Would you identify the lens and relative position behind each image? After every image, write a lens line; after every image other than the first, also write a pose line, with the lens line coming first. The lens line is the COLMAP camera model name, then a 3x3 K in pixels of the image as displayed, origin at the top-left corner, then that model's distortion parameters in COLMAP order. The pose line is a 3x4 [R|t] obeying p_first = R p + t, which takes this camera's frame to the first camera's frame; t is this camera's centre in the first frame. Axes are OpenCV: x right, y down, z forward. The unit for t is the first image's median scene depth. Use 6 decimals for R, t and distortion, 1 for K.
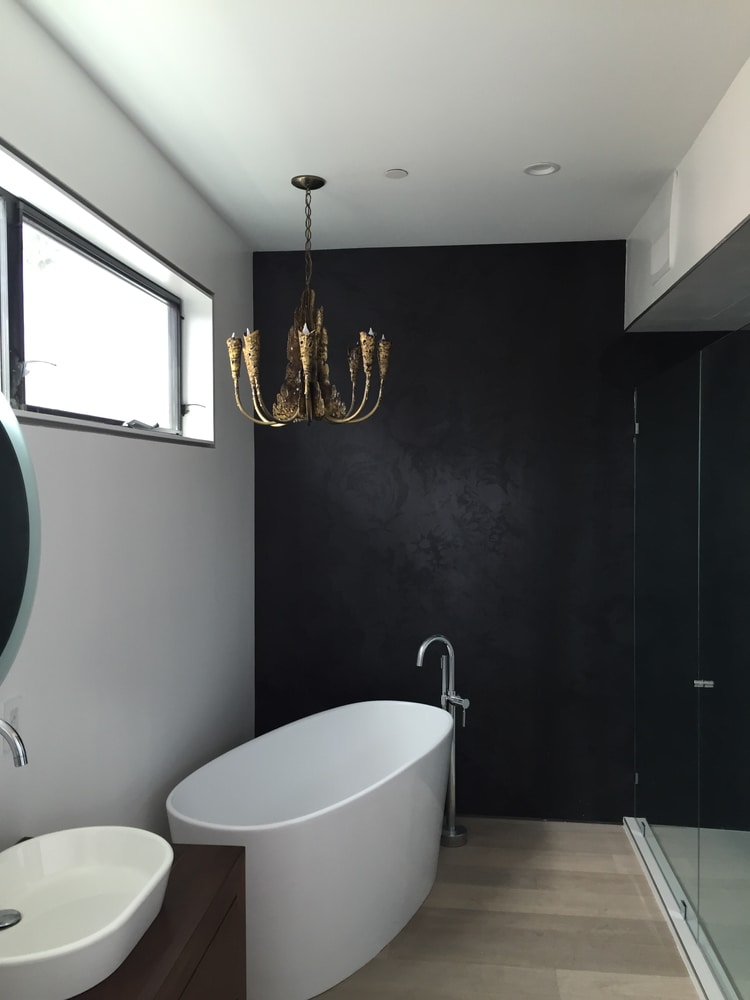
lens RADIAL K [[836.0, 0, 376.8], [0, 836.0, 504.7], [0, 0, 1]] dist [0.064014, -0.050901]
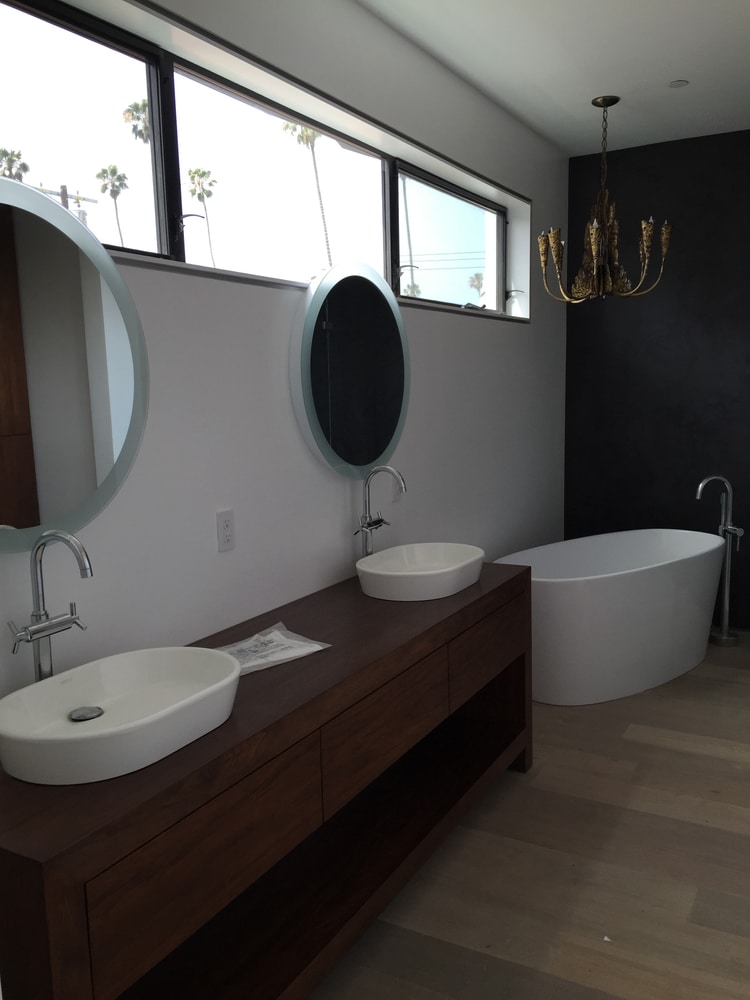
lens RADIAL K [[836.0, 0, 373.3], [0, 836.0, 500.6], [0, 0, 1]] dist [0.064014, -0.050901]
pose [[0.916209, 0.034416, -0.399220, 0.124941], [0.011818, 0.993550, 0.112775, 0.060757], [0.400527, -0.108044, 0.909893, -0.345421]]
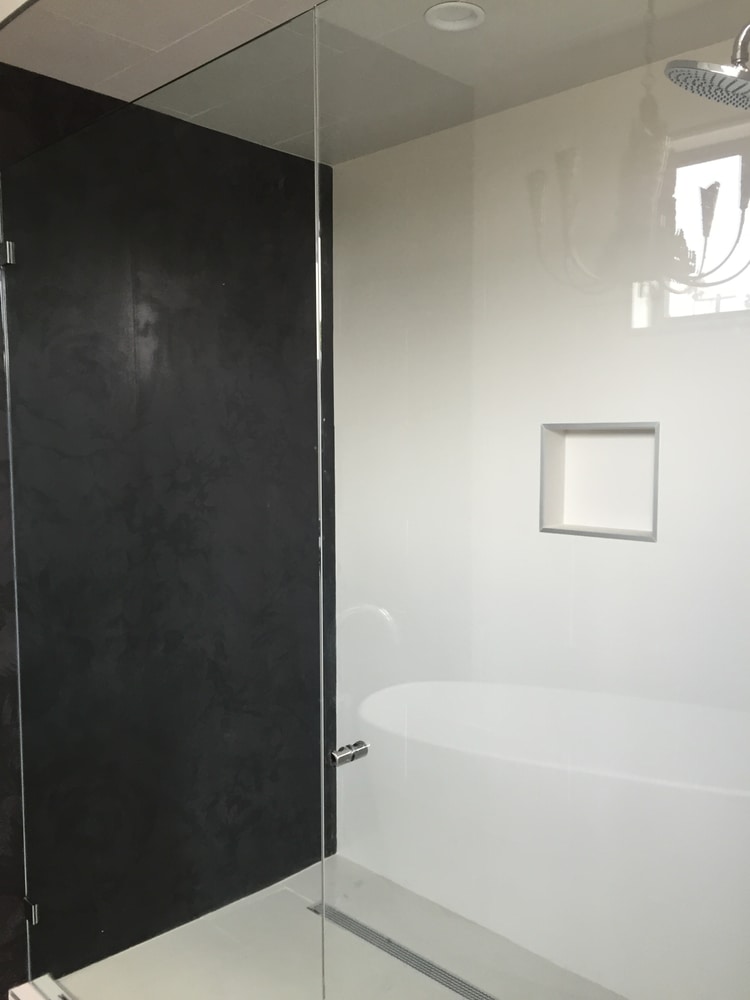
lens RADIAL K [[836.0, 0, 375.1], [0, 836.0, 499.3], [0, 0, 1]] dist [0.064014, -0.050901]
pose [[0.595843, -0.062674, 0.800652, -0.436711], [0.025968, 0.997932, 0.058792, 0.041837], [-0.802681, -0.014240, 0.596239, 0.677034]]
